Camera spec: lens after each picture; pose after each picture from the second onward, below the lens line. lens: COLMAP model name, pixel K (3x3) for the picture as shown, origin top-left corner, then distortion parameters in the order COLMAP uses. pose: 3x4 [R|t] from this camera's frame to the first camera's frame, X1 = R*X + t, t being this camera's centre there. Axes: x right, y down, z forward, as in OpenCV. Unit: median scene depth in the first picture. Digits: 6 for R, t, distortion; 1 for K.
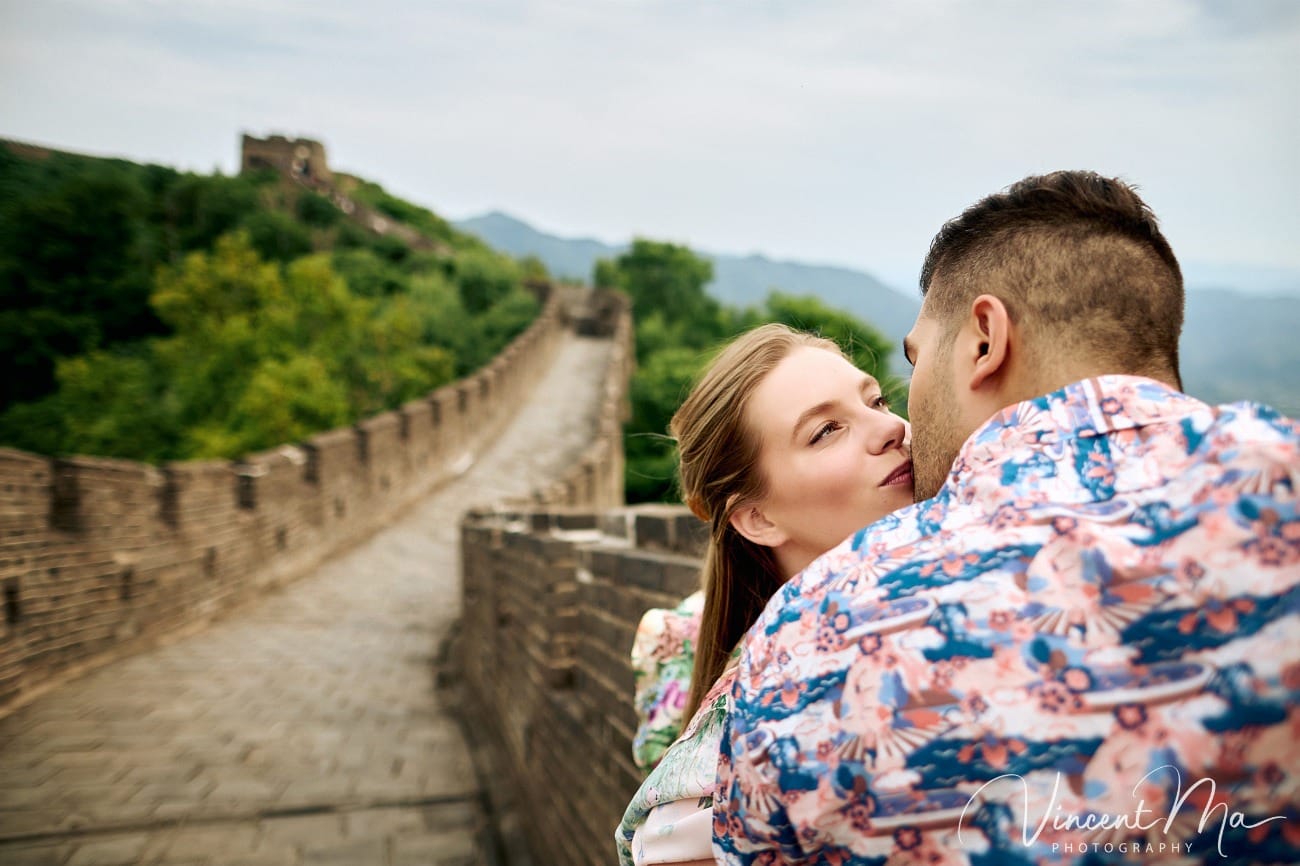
lens RADIAL K [[717.4, 0, 650.2], [0, 717.4, 452.3], [0, 0, 1]] dist [0.003873, 0.000660]
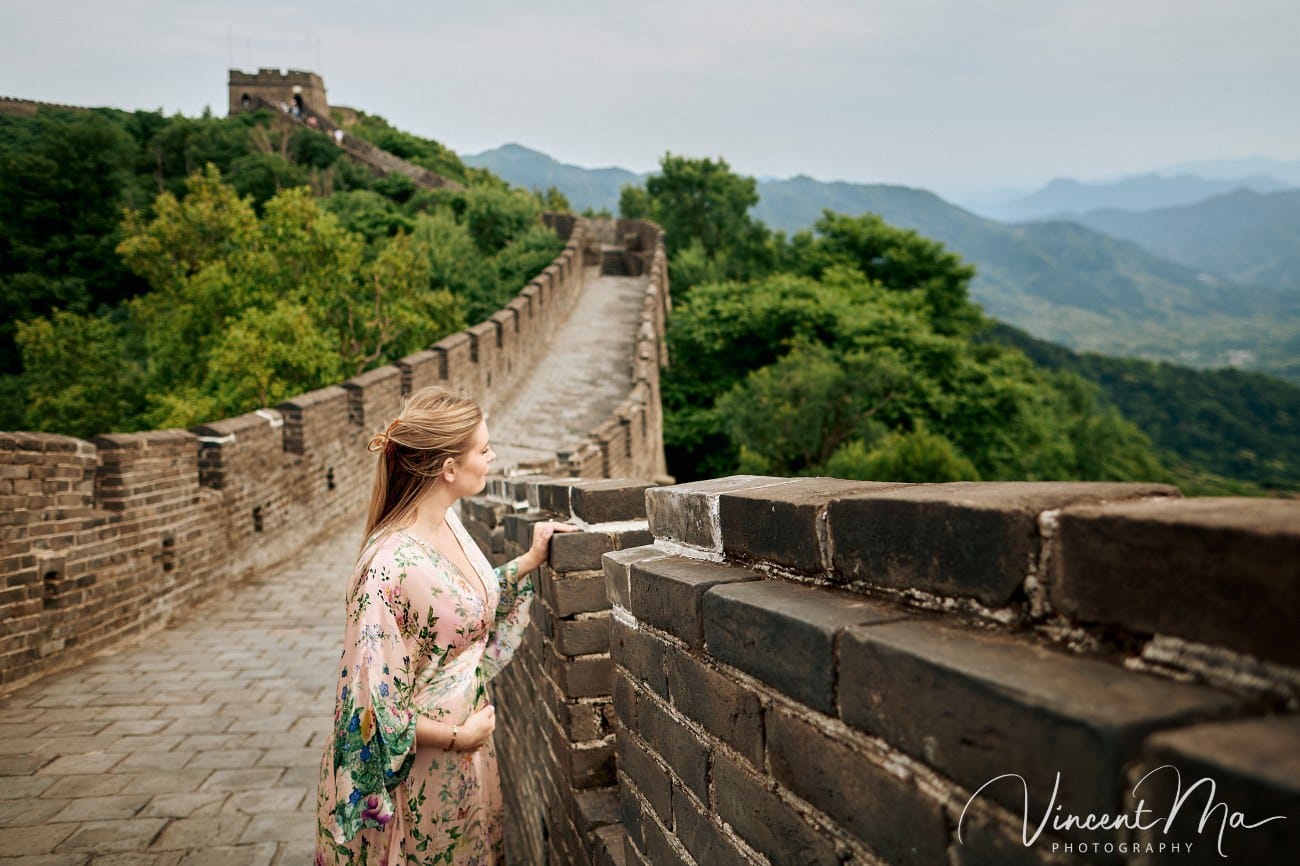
lens RADIAL K [[717.4, 0, 650.2], [0, 717.4, 452.3], [0, 0, 1]] dist [0.003873, 0.000660]
pose [[0.998088, -0.034659, -0.051179, -0.011580], [0.037686, 0.997523, 0.059401, 0.007383], [0.048994, -0.061216, 0.996921, 0.140589]]
